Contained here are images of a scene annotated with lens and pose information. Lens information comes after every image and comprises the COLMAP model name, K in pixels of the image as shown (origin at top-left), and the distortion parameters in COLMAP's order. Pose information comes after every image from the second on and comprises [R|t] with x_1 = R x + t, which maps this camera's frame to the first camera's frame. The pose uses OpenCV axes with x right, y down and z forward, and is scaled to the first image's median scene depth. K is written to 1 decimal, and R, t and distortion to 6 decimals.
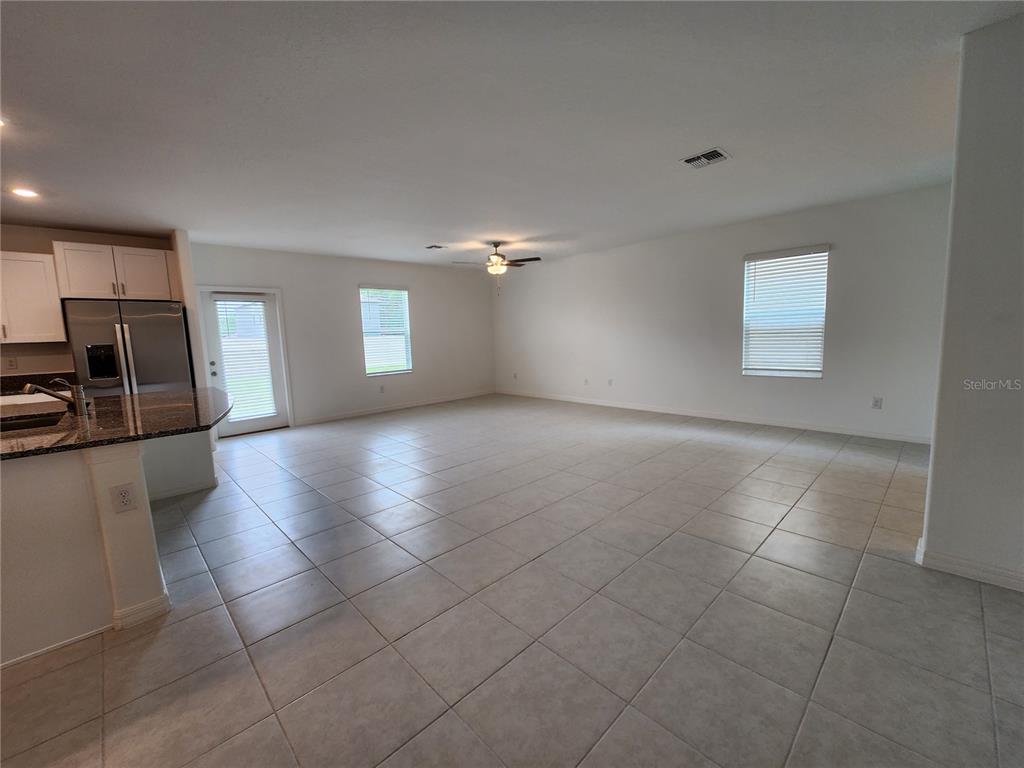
lens RADIAL K [[416.8, 0, 512.0], [0, 416.8, 384.0], [0, 0, 1]] dist [0.003263, 0.000316]
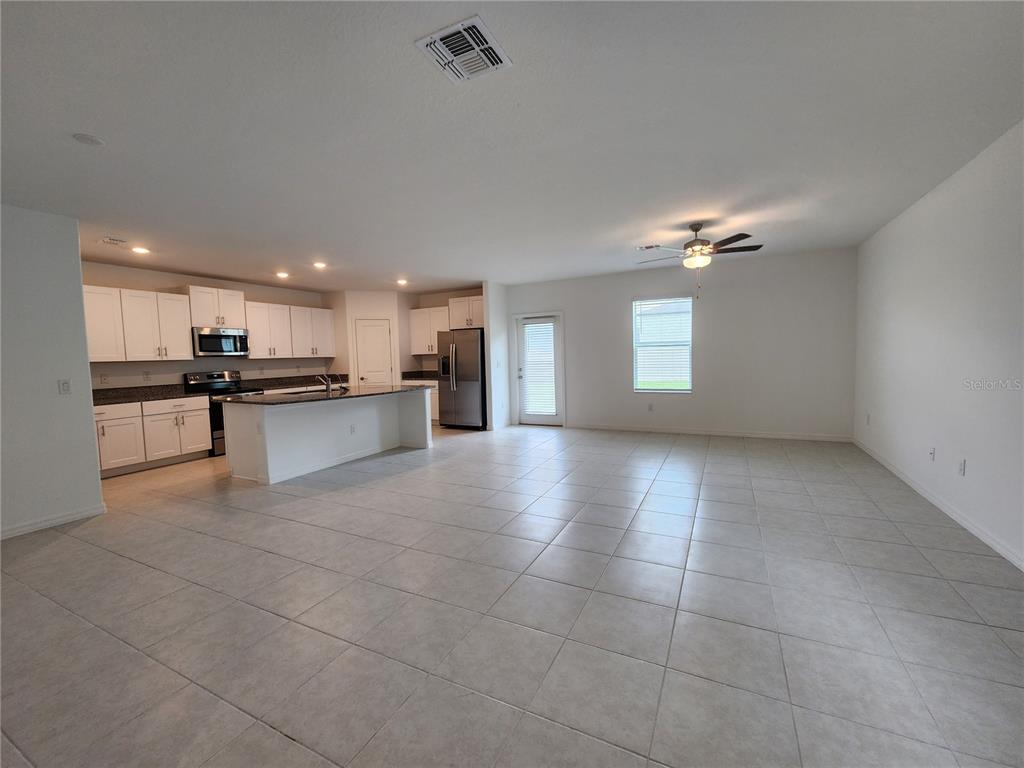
lens RADIAL K [[416.8, 0, 512.0], [0, 416.8, 384.0], [0, 0, 1]] dist [0.003263, 0.000316]
pose [[0.343709, 0.093632, -0.934397, 0.537645], [-0.099242, 0.993067, 0.063006, -0.081637], [0.933817, 0.071076, 0.350618, 0.468023]]
